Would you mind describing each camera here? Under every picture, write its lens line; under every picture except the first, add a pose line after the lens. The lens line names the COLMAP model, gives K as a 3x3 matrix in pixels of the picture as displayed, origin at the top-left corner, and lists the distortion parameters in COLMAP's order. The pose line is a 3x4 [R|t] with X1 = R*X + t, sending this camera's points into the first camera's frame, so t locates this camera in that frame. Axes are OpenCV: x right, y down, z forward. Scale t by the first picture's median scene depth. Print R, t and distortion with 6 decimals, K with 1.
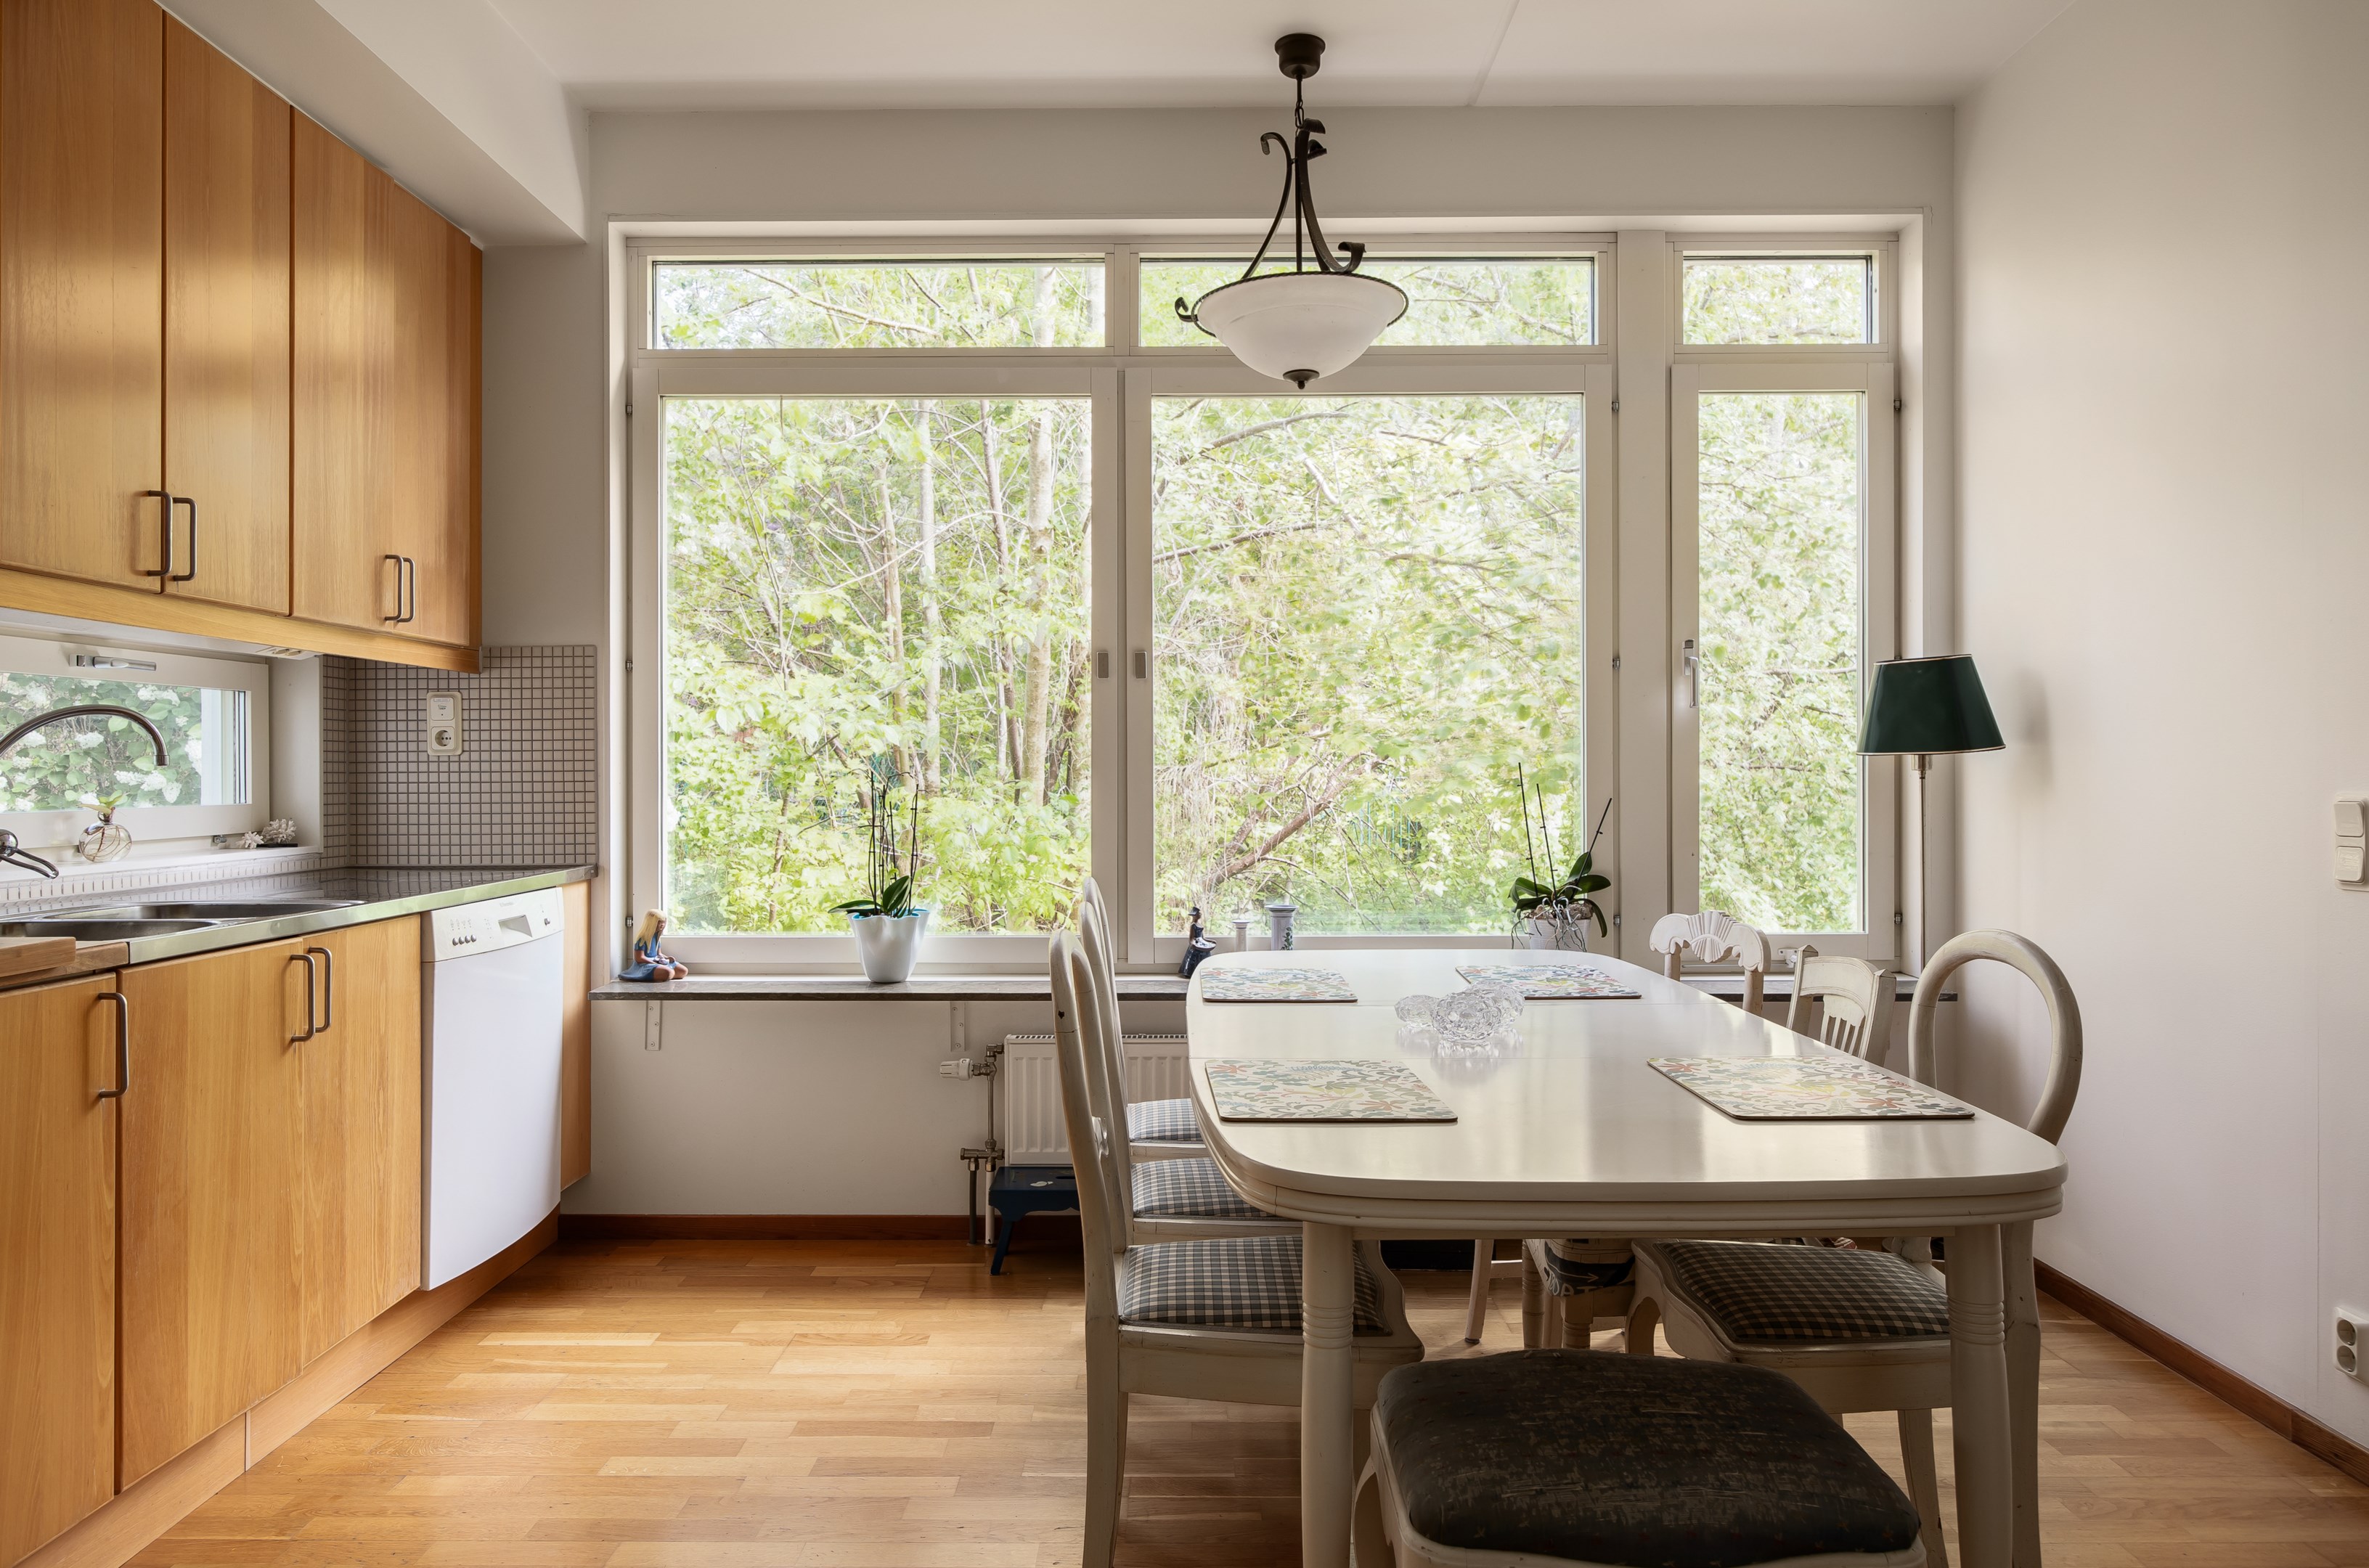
lens RADIAL K [[1503.9, 0, 1182.5], [0, 1503.9, 777.9], [0, 0, 1]] dist [-0.010108, 0.002319]
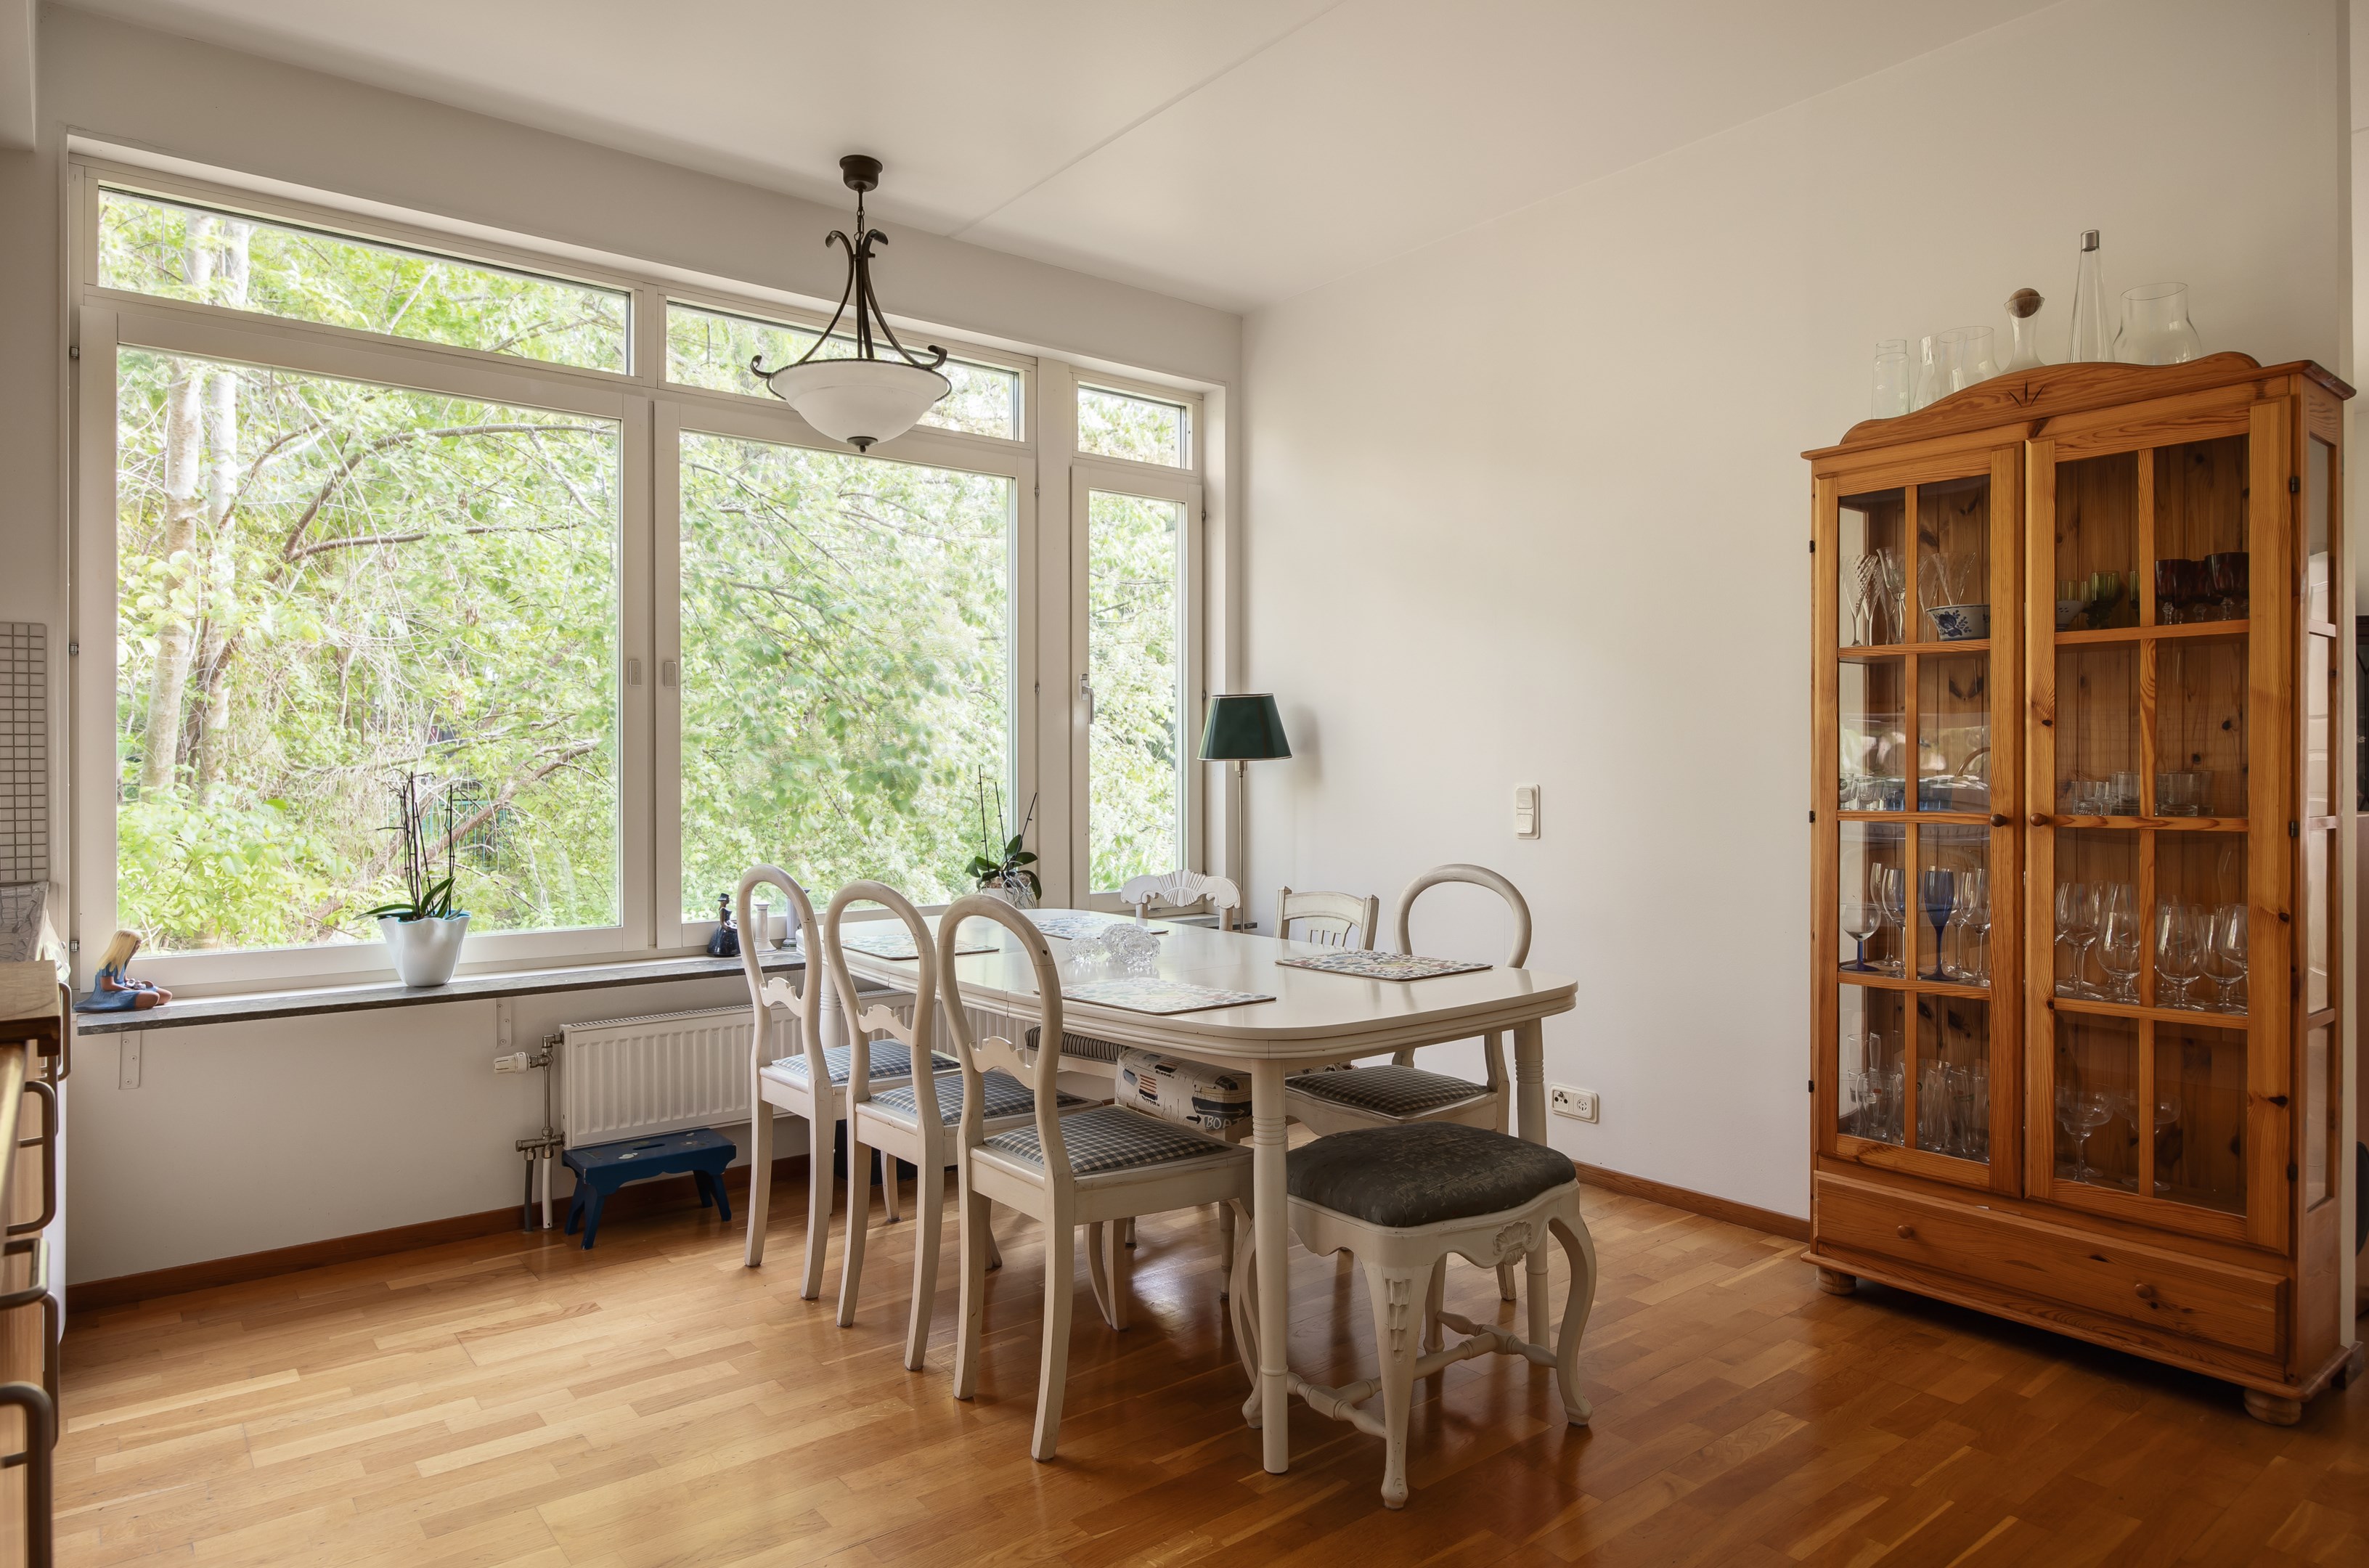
lens RADIAL K [[1416.5, 0, 1182.5], [0, 1416.5, 787.0], [0, 0, 1]] dist [-0.016270, 0.002302]
pose [[0.772578, -0.006083, 0.634891, -0.404938], [0.002605, 0.999976, 0.006411, 0.000950], [-0.634915, -0.003299, 0.772575, -0.028396]]
